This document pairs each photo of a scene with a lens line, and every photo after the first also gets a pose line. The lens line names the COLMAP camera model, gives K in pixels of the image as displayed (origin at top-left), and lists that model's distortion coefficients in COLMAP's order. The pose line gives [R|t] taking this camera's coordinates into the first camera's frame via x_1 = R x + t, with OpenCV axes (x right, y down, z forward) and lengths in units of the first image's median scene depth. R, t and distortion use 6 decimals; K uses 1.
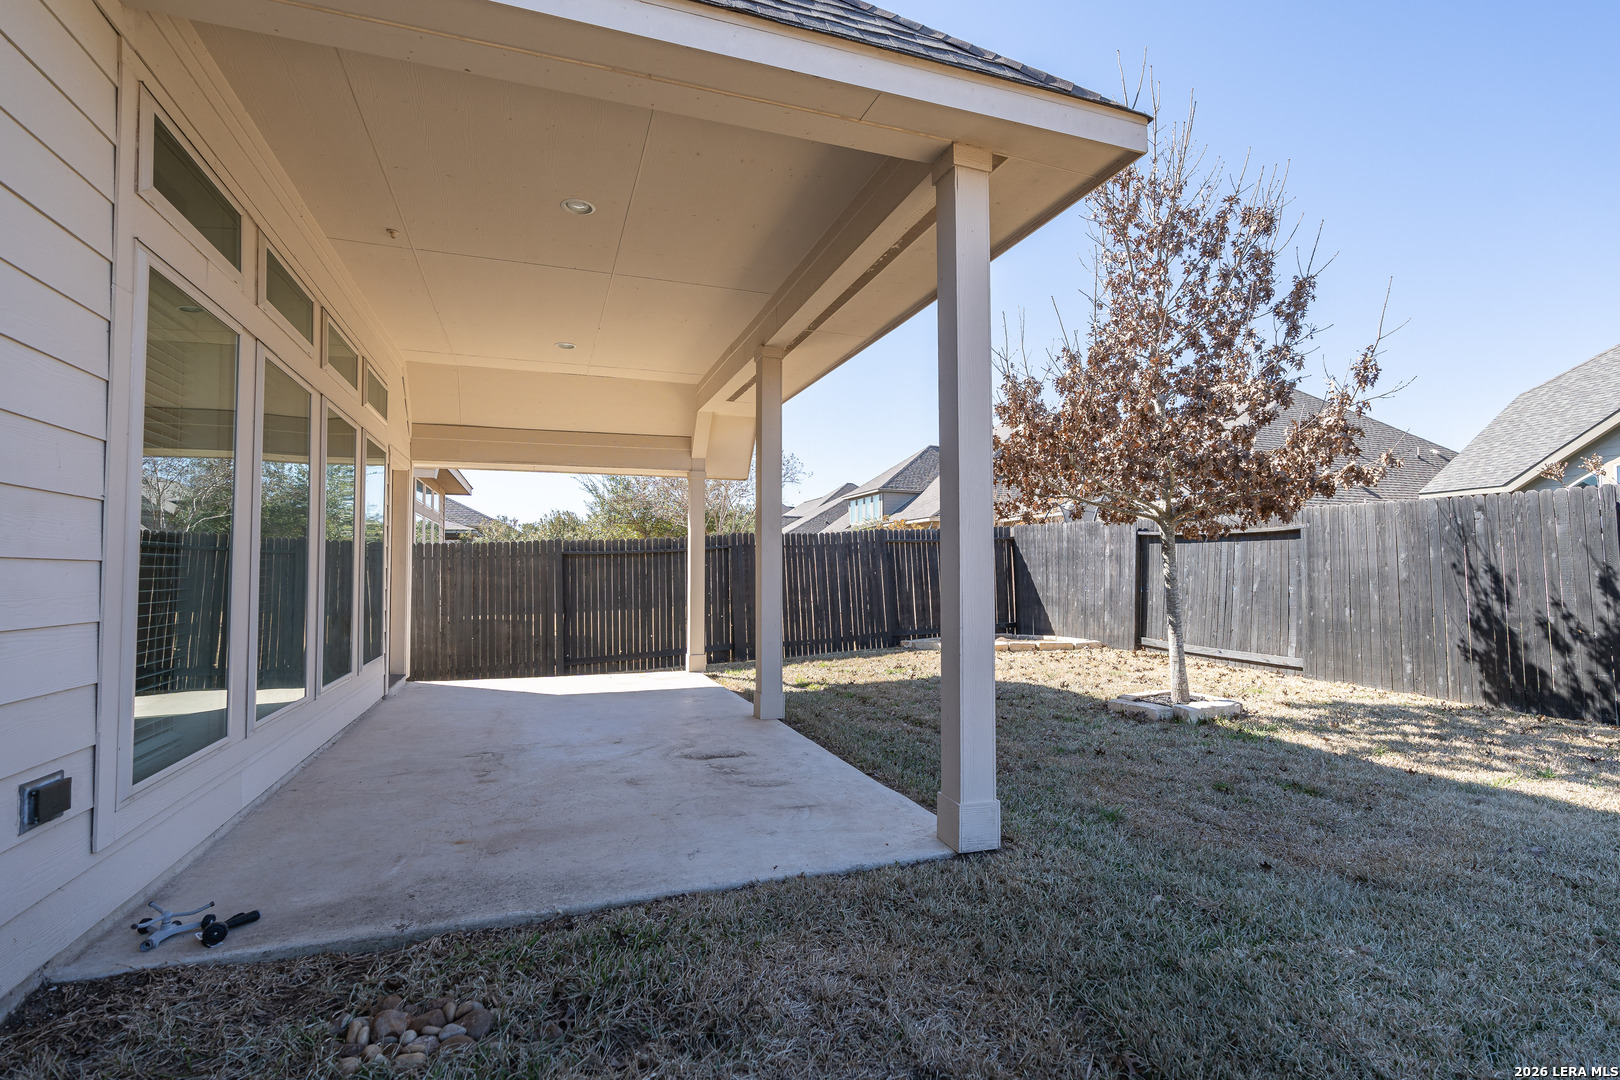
lens RADIAL K [[742.0, 0, 810.3], [0, 742.0, 540.5], [0, 0, 1]] dist [0.001625, 0.000539]
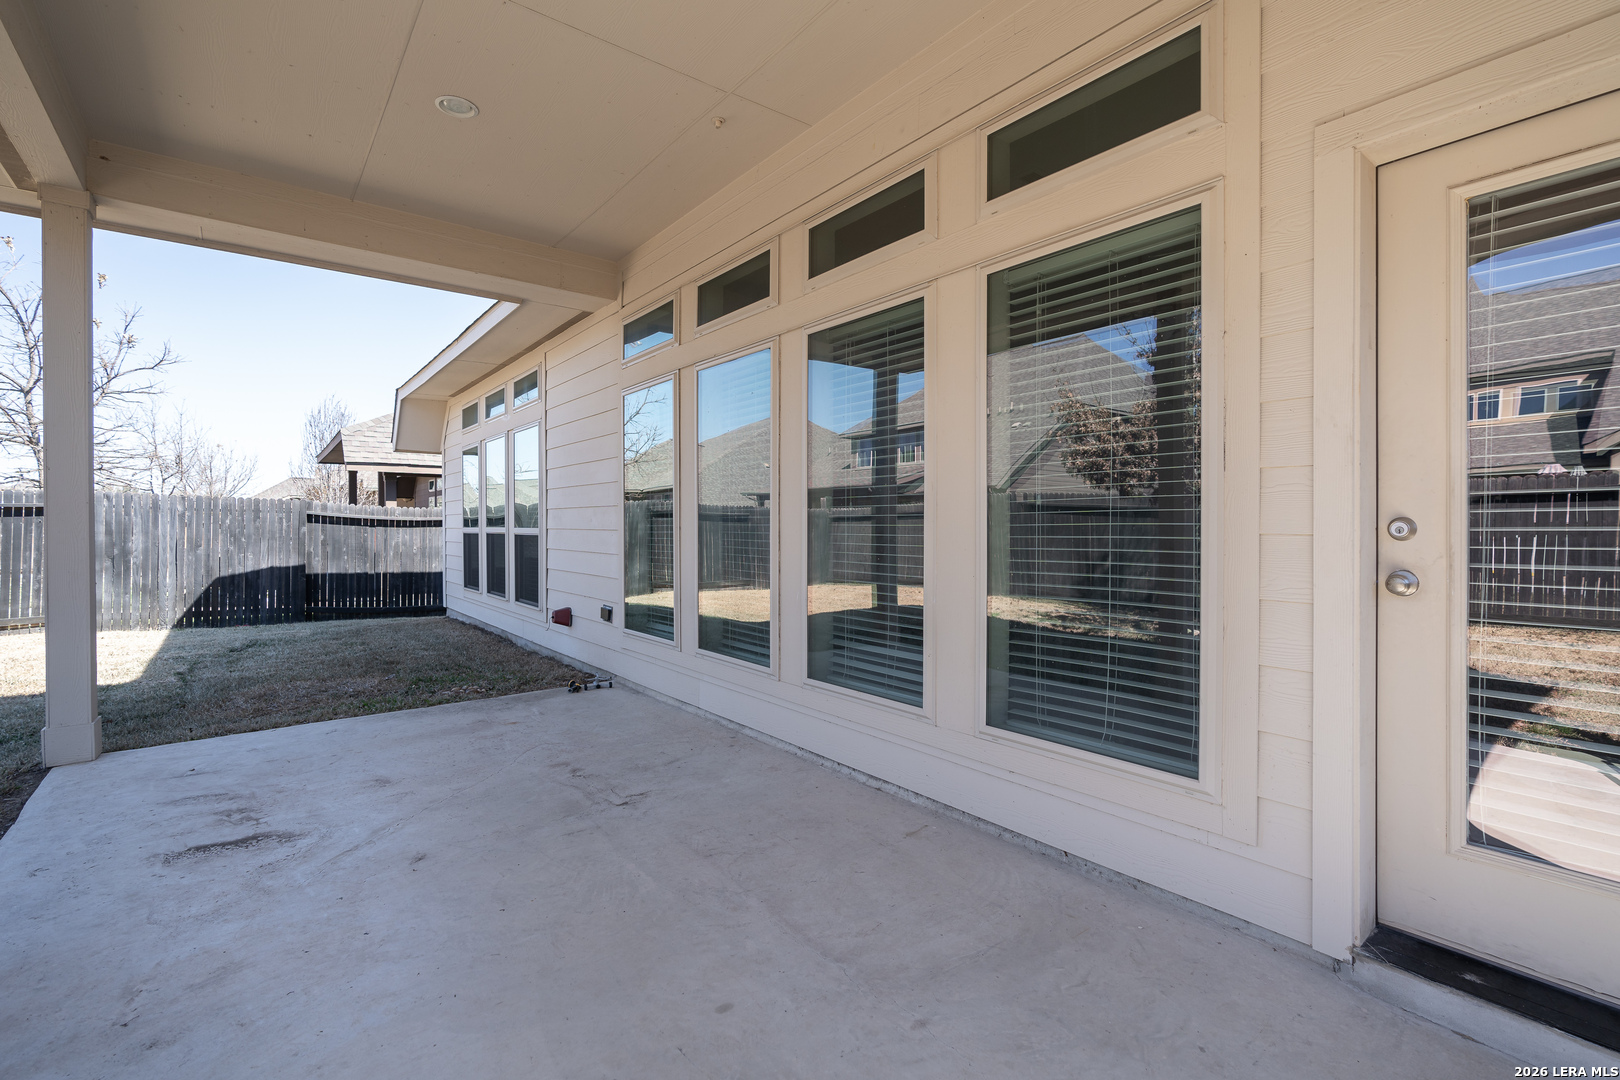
lens RADIAL K [[742.0, 0, 804.6], [0, 742.0, 529.4], [0, 0, 1]] dist [0.001625, 0.000539]
pose [[-0.955691, 0.005788, -0.294316, -0.436480], [0.015020, 0.999463, -0.029116, 0.060396], [0.293989, -0.032247, -0.955265, 1.893308]]
